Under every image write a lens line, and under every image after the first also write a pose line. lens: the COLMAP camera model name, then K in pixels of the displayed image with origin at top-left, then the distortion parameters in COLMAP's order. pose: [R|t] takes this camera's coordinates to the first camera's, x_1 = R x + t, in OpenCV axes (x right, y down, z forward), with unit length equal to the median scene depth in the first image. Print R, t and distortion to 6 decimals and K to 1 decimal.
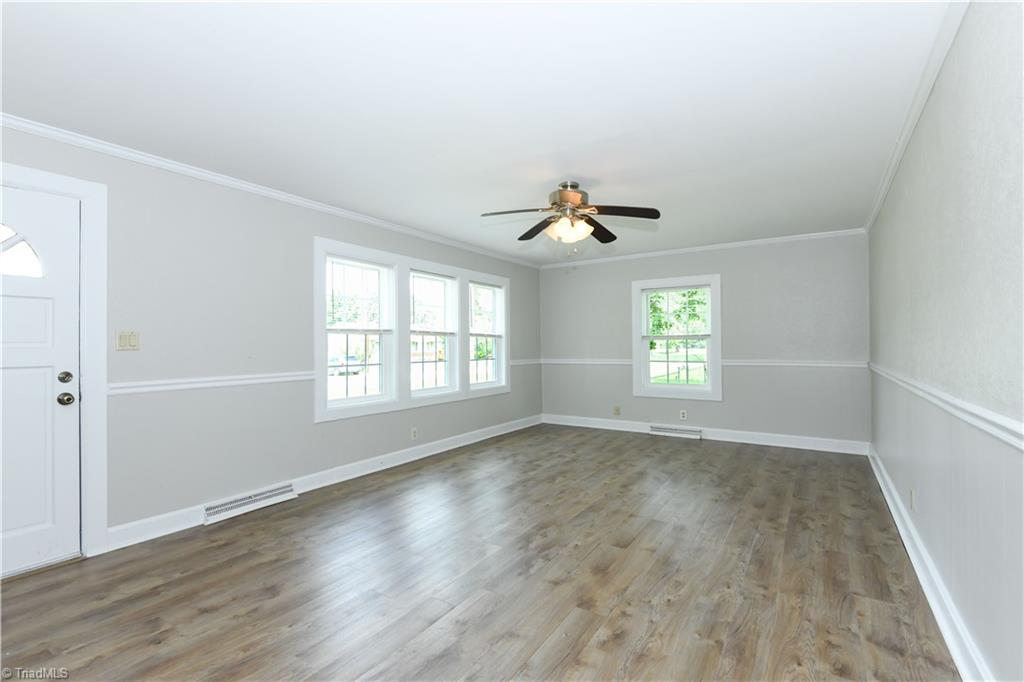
lens RADIAL K [[469.1, 0, 511.4], [0, 469.1, 341.5], [0, 0, 1]] dist [0.021867, -0.001006]
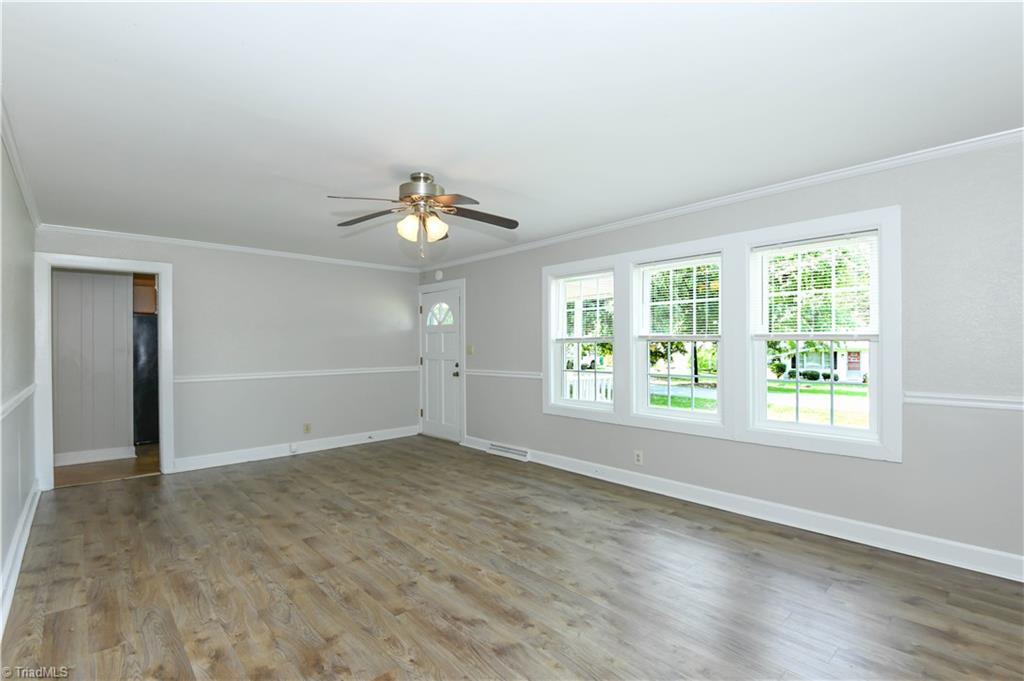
lens RADIAL K [[477.4, 0, 509.8], [0, 477.4, 348.9], [0, 0, 1]] dist [-0.001644, -0.001855]
pose [[-0.254180, 0.012163, -0.967080, 0.885247], [0.016194, 0.999834, 0.008318, -0.013493], [0.967021, -0.013547, -0.254335, 1.295428]]
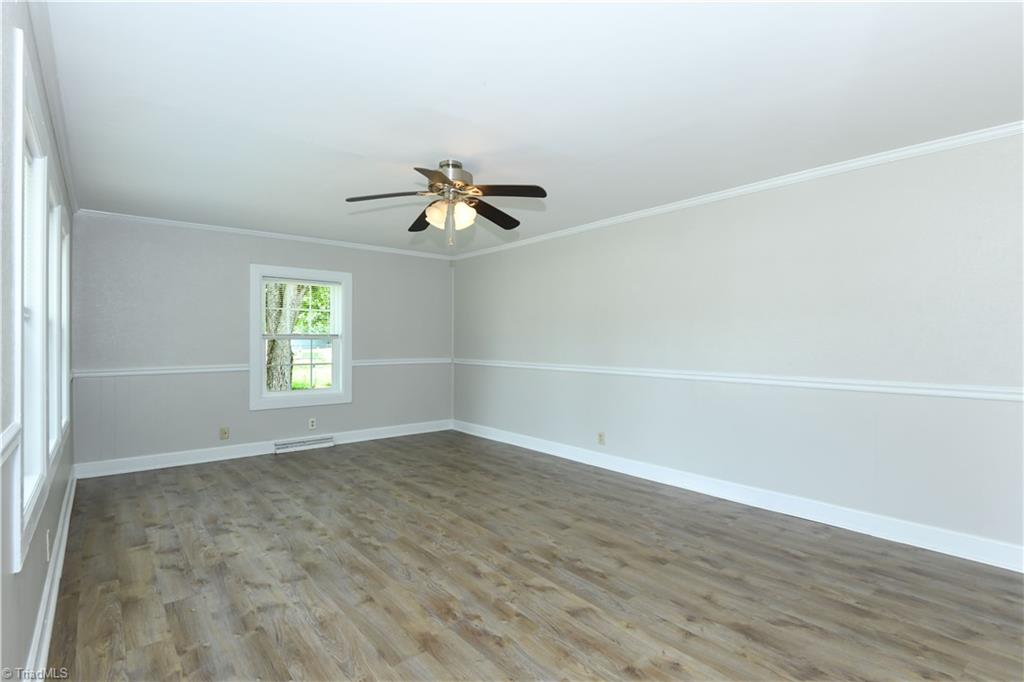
lens RADIAL K [[495.4, 0, 510.7], [0, 495.4, 340.8], [0, 0, 1]] dist [0.015172, -0.000325]
pose [[0.300809, 0.009922, 0.953633, -0.684328], [-0.009797, 0.999925, -0.007313, 0.002660], [-0.953634, -0.007143, 0.300883, 0.571714]]
